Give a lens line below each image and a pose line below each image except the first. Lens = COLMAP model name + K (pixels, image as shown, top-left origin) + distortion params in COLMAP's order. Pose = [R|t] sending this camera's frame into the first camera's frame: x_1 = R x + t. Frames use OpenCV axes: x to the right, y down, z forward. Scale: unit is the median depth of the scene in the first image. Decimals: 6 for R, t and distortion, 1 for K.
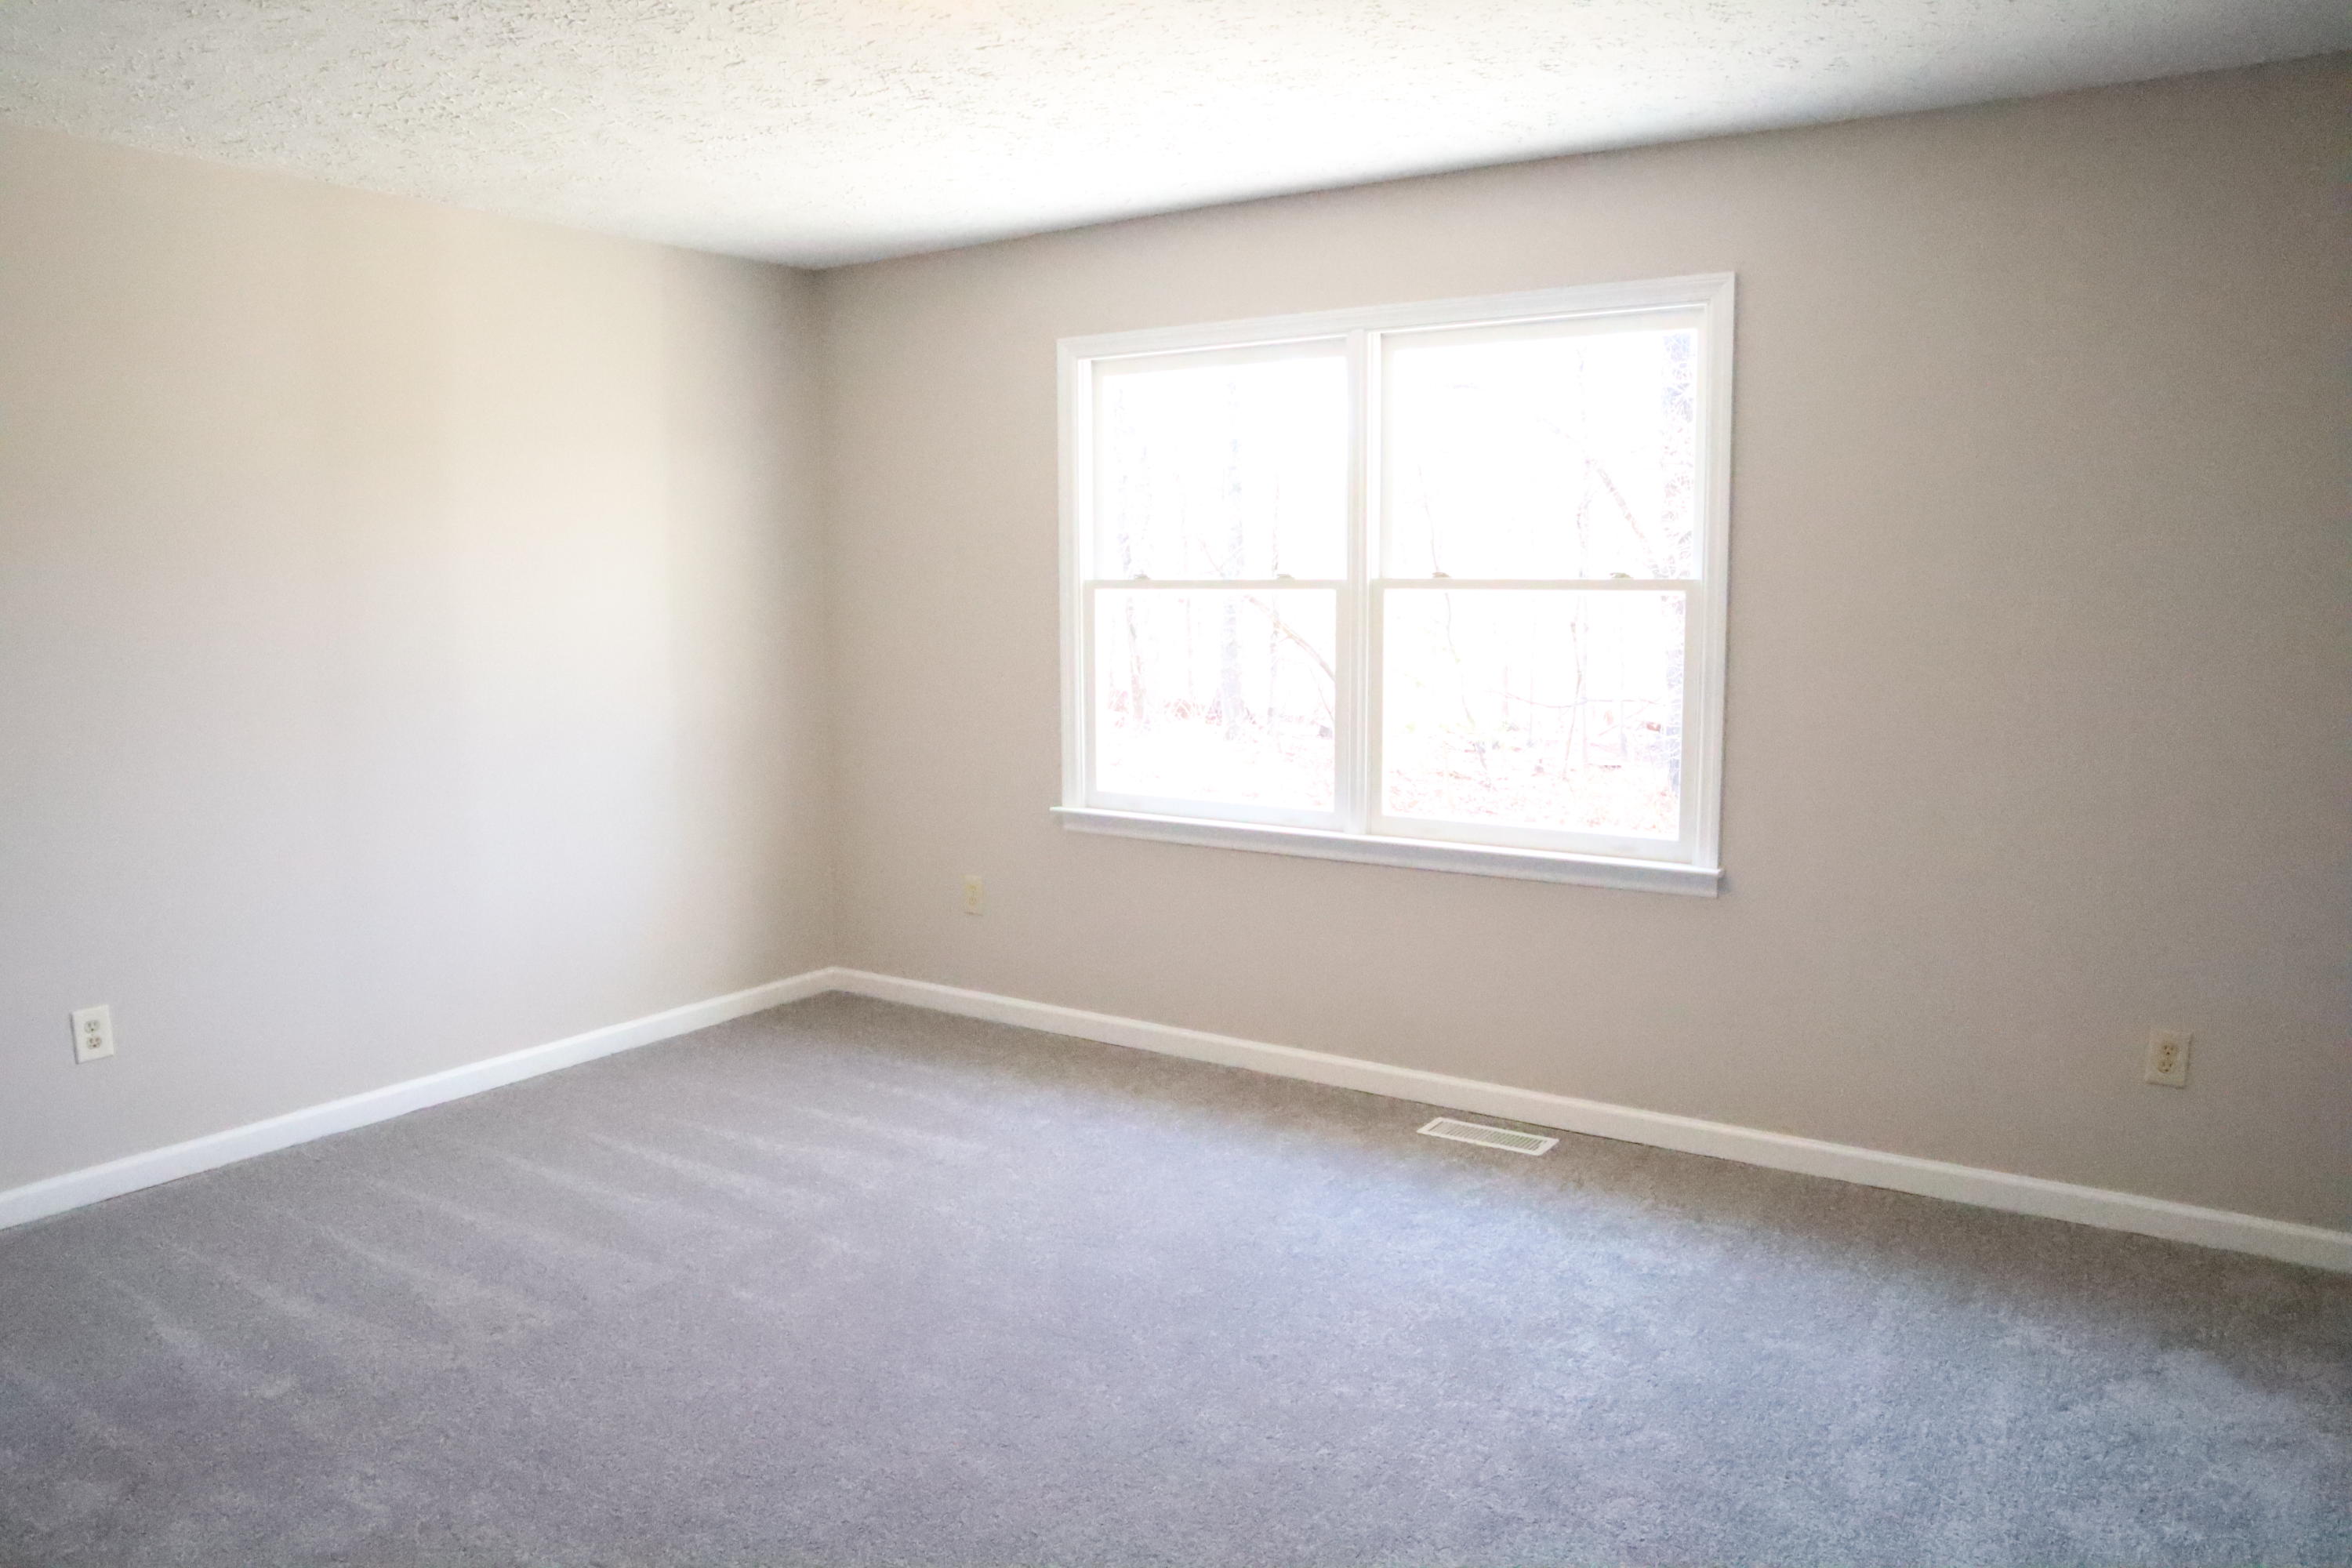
lens RADIAL K [[1607.4, 0, 1176.0], [0, 1607.4, 784.0], [0, 0, 1]] dist [-0.127091, 0.076822]
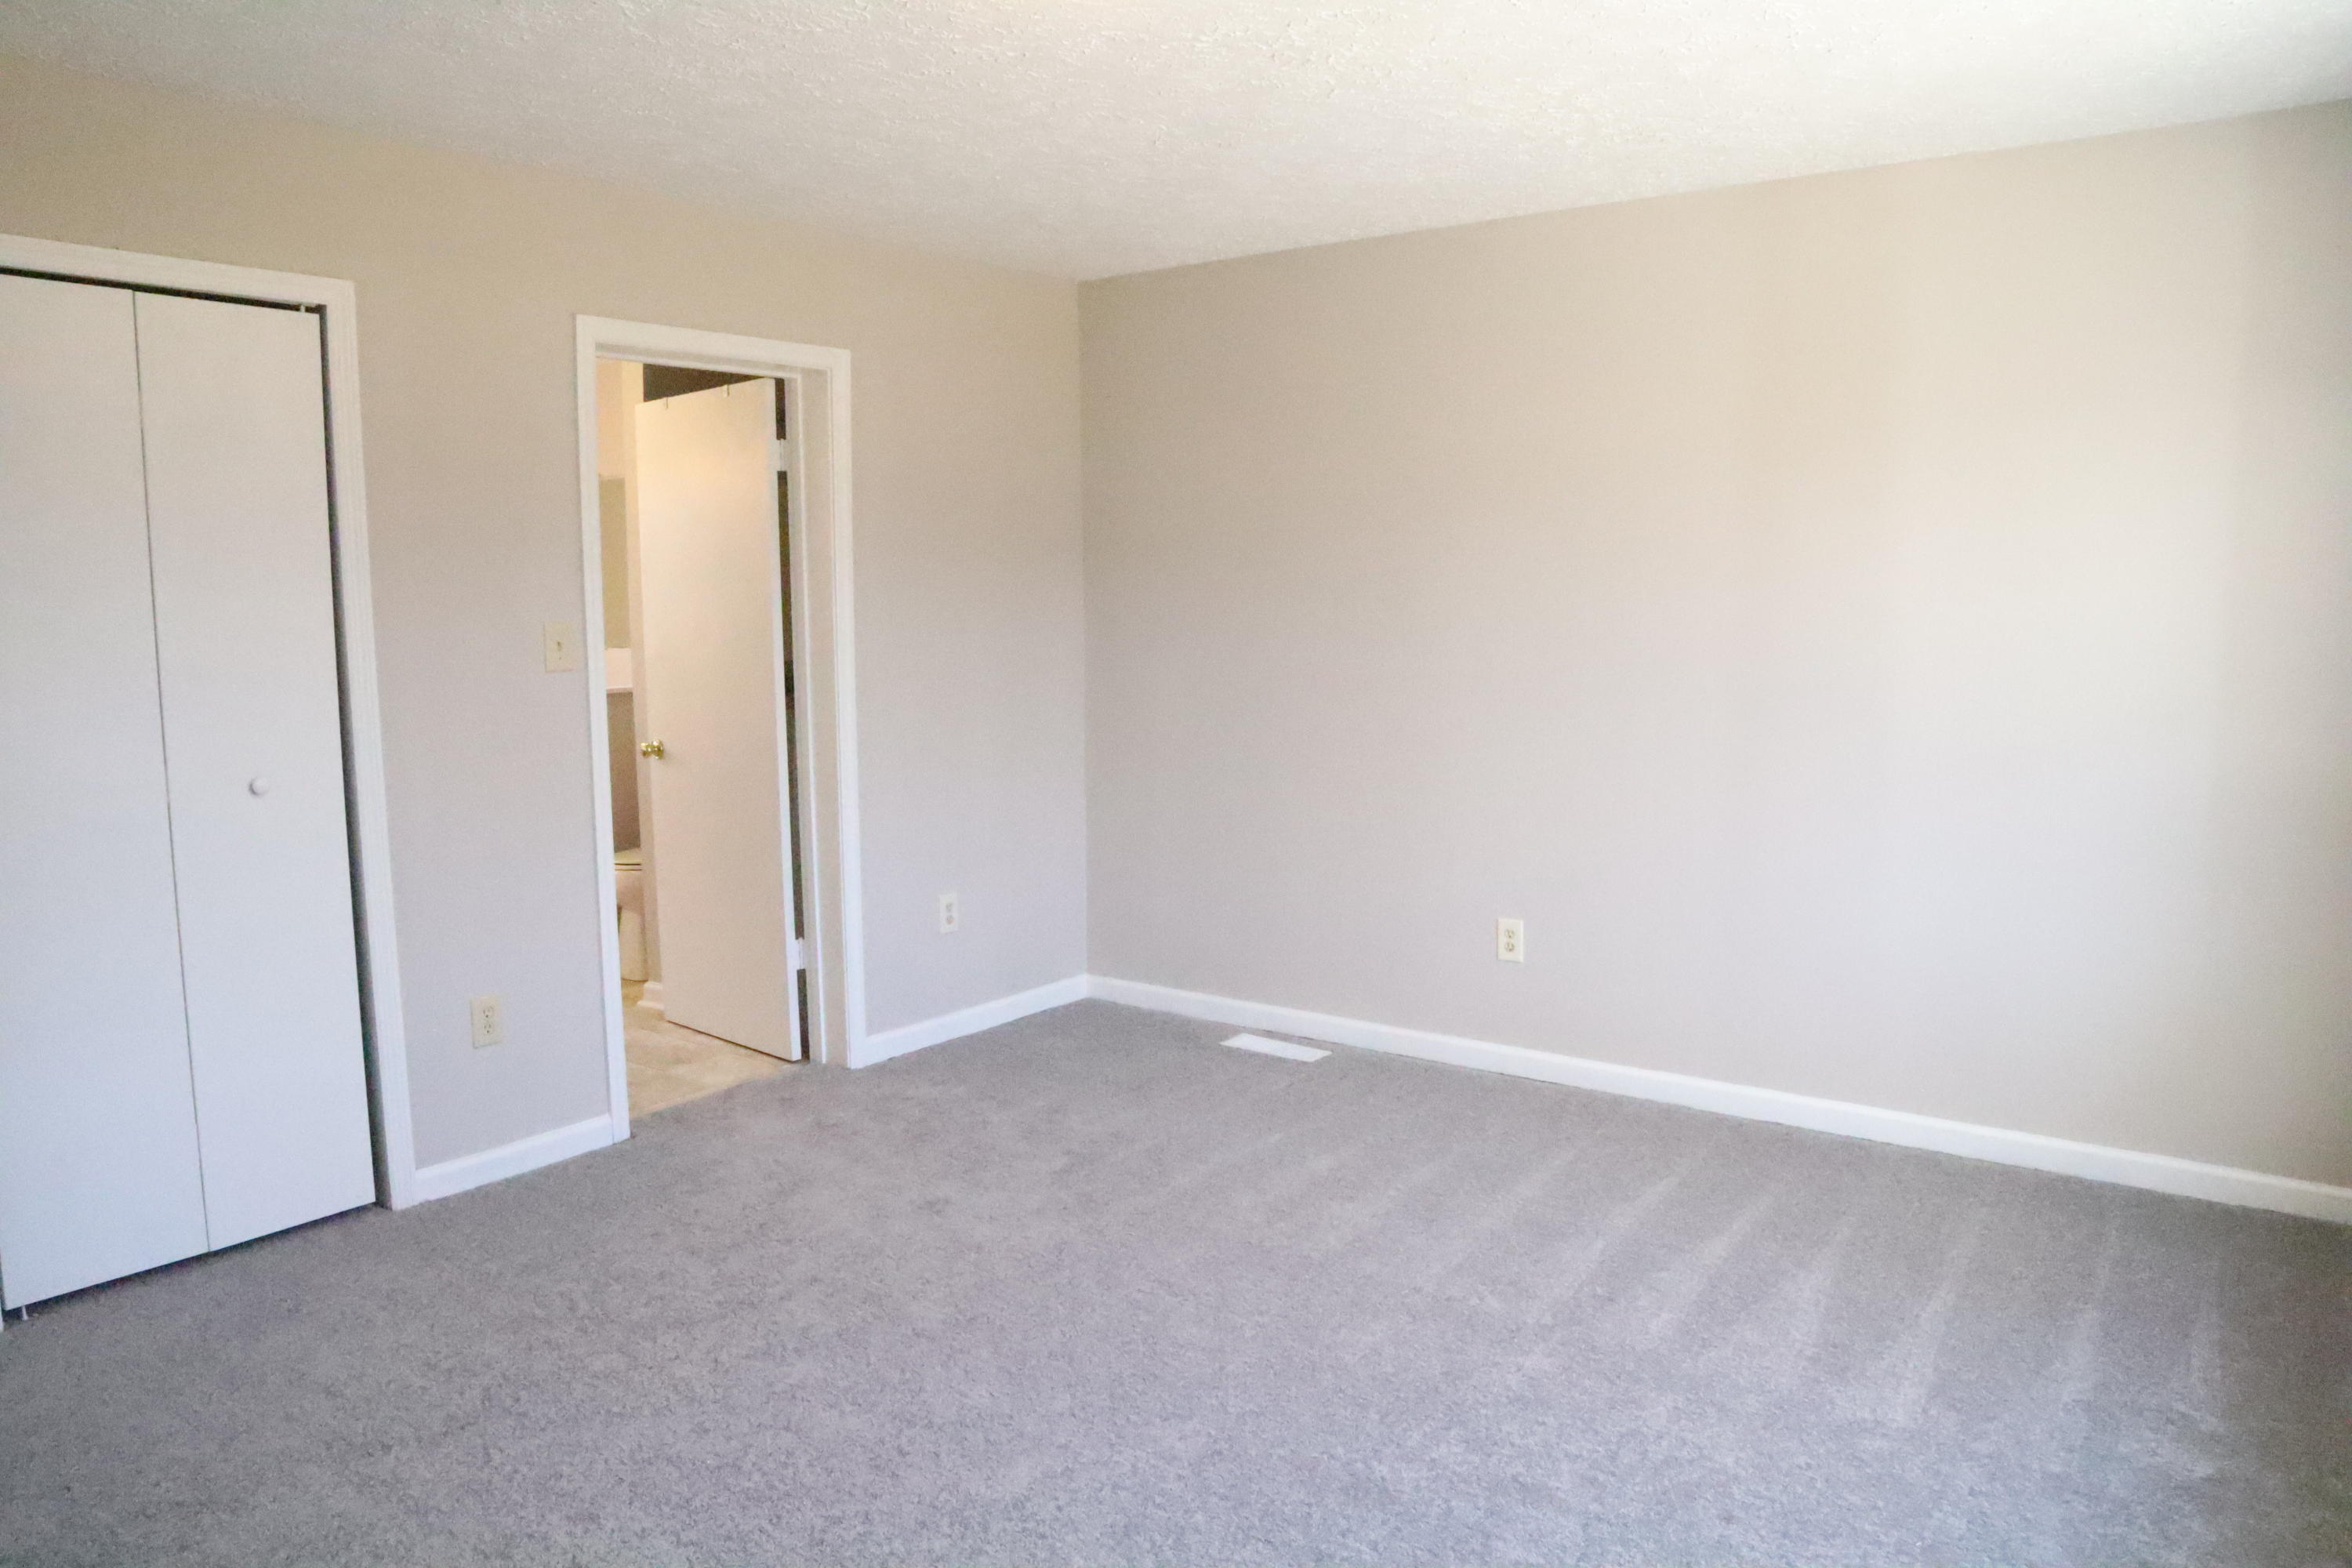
lens RADIAL K [[1607.4, 0, 1176.0], [0, 1607.4, 784.0], [0, 0, 1]] dist [-0.127091, 0.076822]
pose [[-0.050047, 0.129809, -0.990275, 0.269419], [-0.121427, 0.983371, 0.135041, -0.048624], [0.991338, 0.127005, -0.033453, 0.359633]]
